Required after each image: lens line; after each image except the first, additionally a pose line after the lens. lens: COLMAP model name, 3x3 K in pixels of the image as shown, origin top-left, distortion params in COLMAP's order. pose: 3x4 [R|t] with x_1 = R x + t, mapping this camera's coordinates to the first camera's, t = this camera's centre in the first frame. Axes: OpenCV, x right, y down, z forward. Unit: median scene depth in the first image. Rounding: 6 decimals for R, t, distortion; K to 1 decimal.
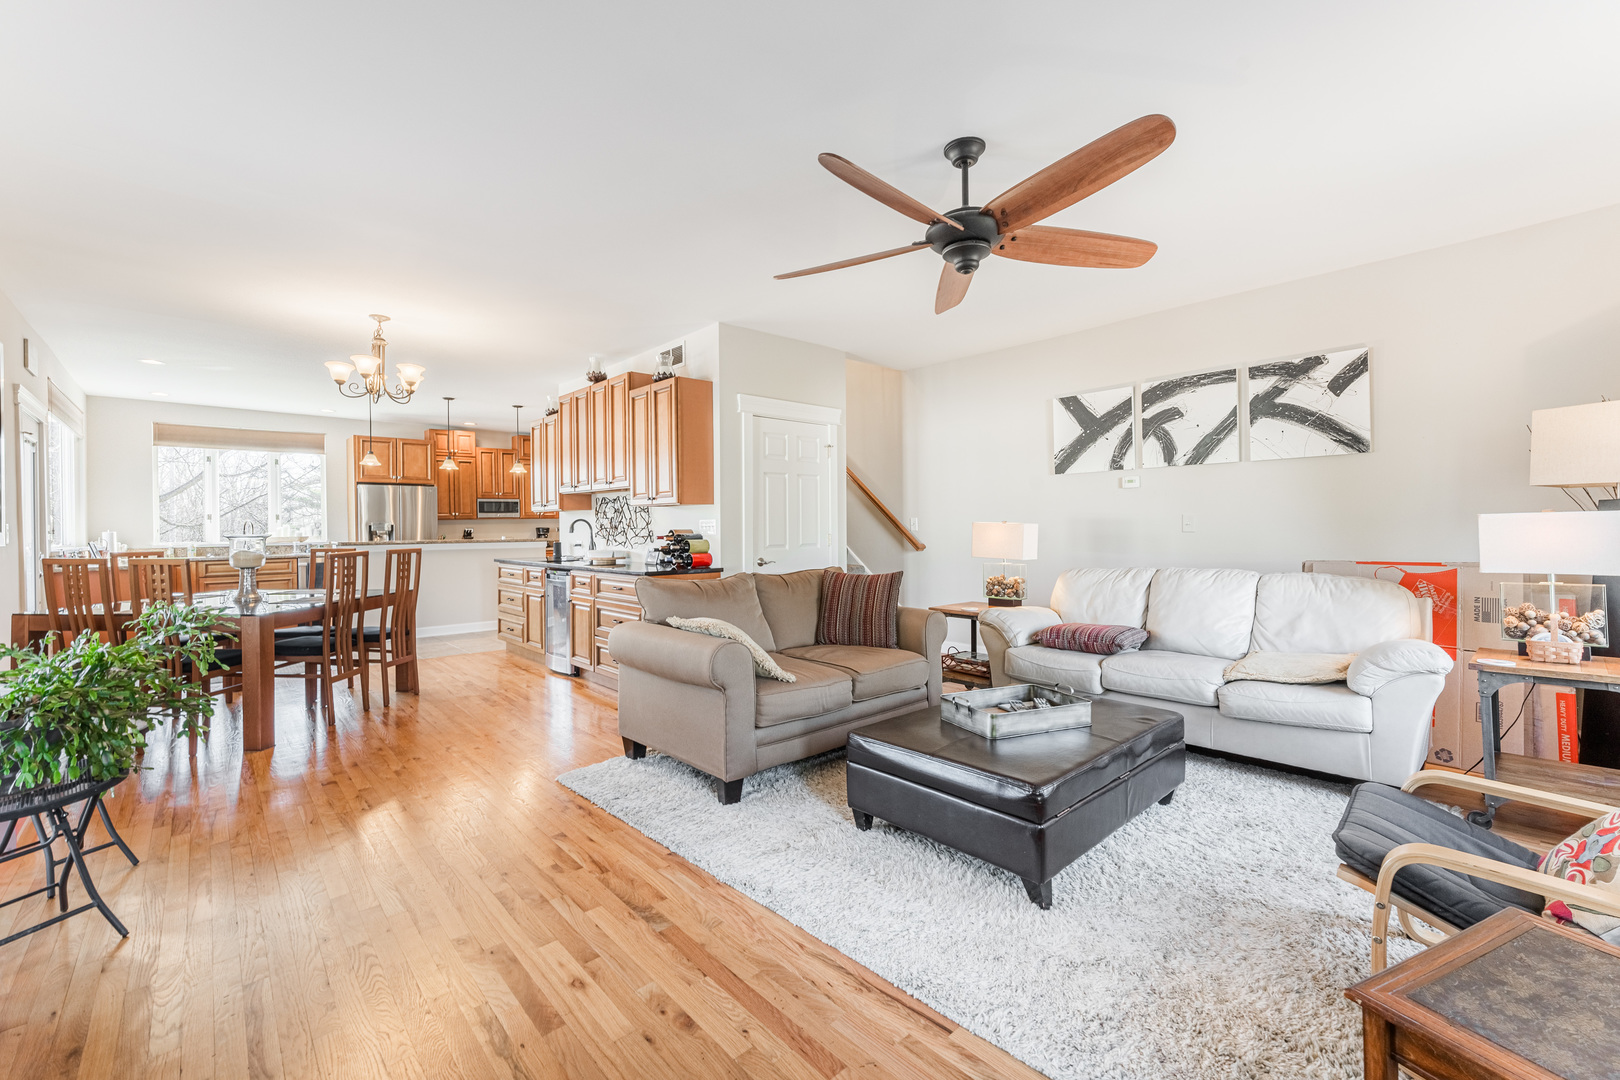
lens RADIAL K [[667.0, 0, 801.3], [0, 667.0, 541.5], [0, 0, 1]] dist [0.002066, 0.000211]
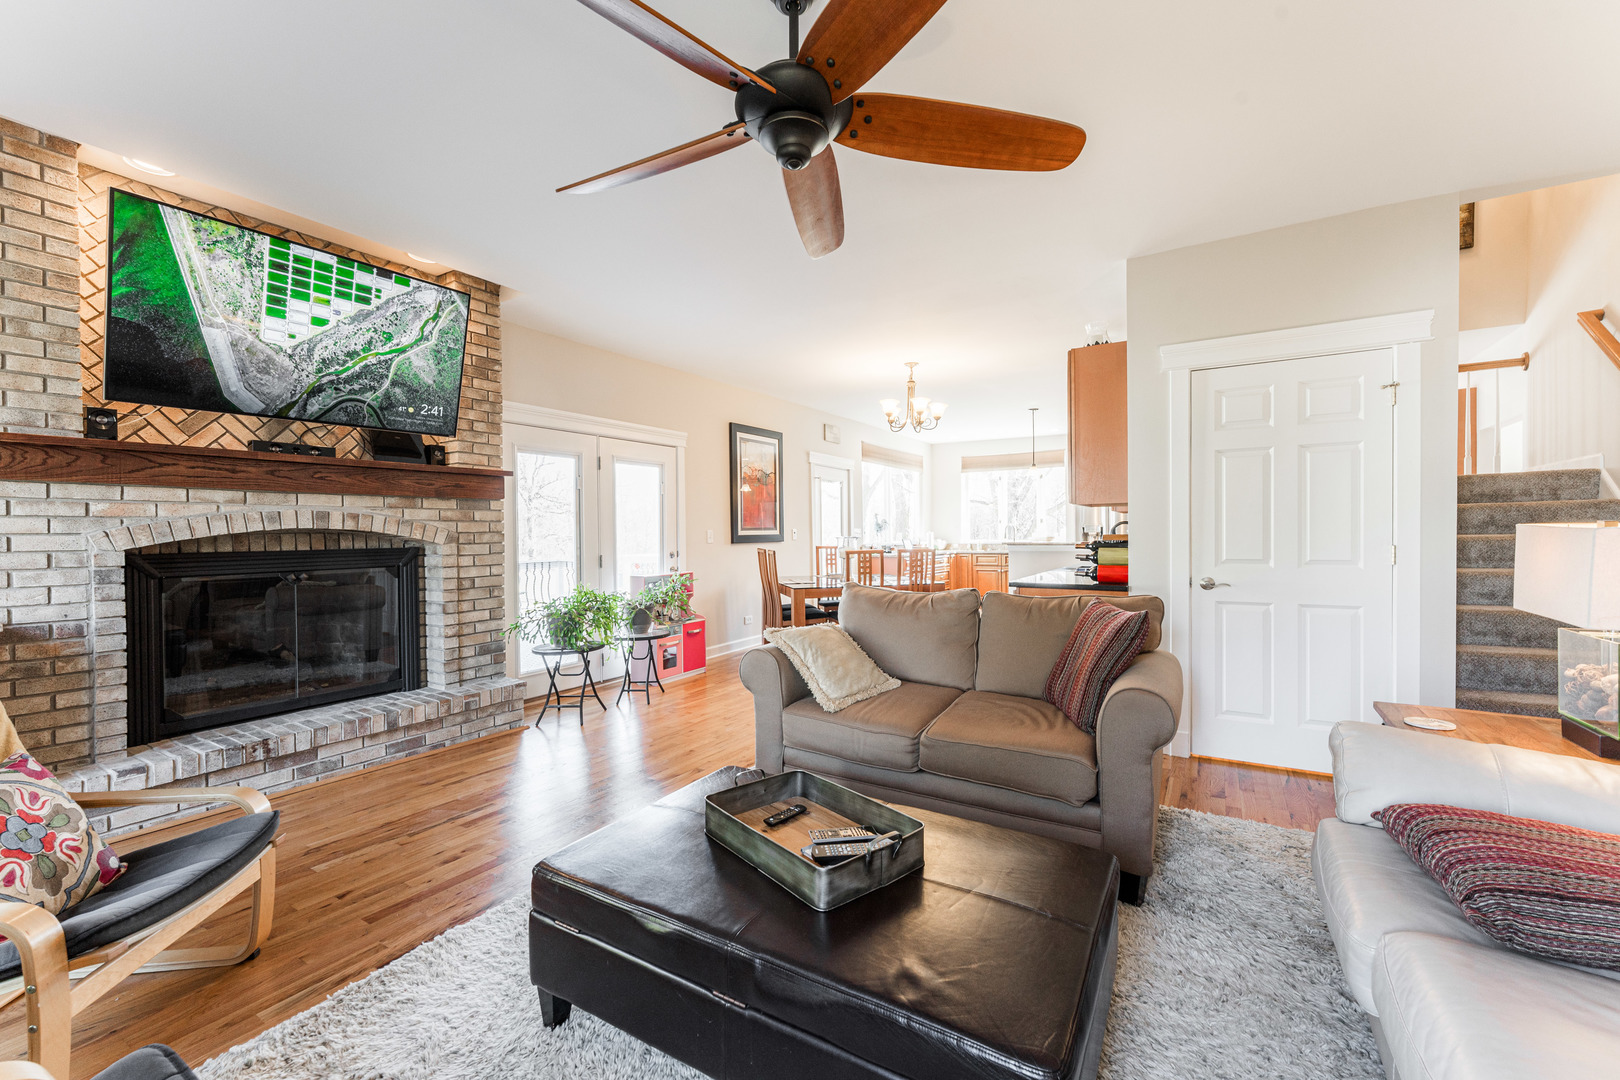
lens RADIAL K [[667.0, 0, 801.3], [0, 667.0, 541.5], [0, 0, 1]] dist [0.002066, 0.000211]
pose [[0.281332, 0.017750, -0.959446, 0.456728], [-0.012656, 0.999811, 0.014786, -0.016800], [0.959527, 0.007983, 0.281503, 0.400441]]
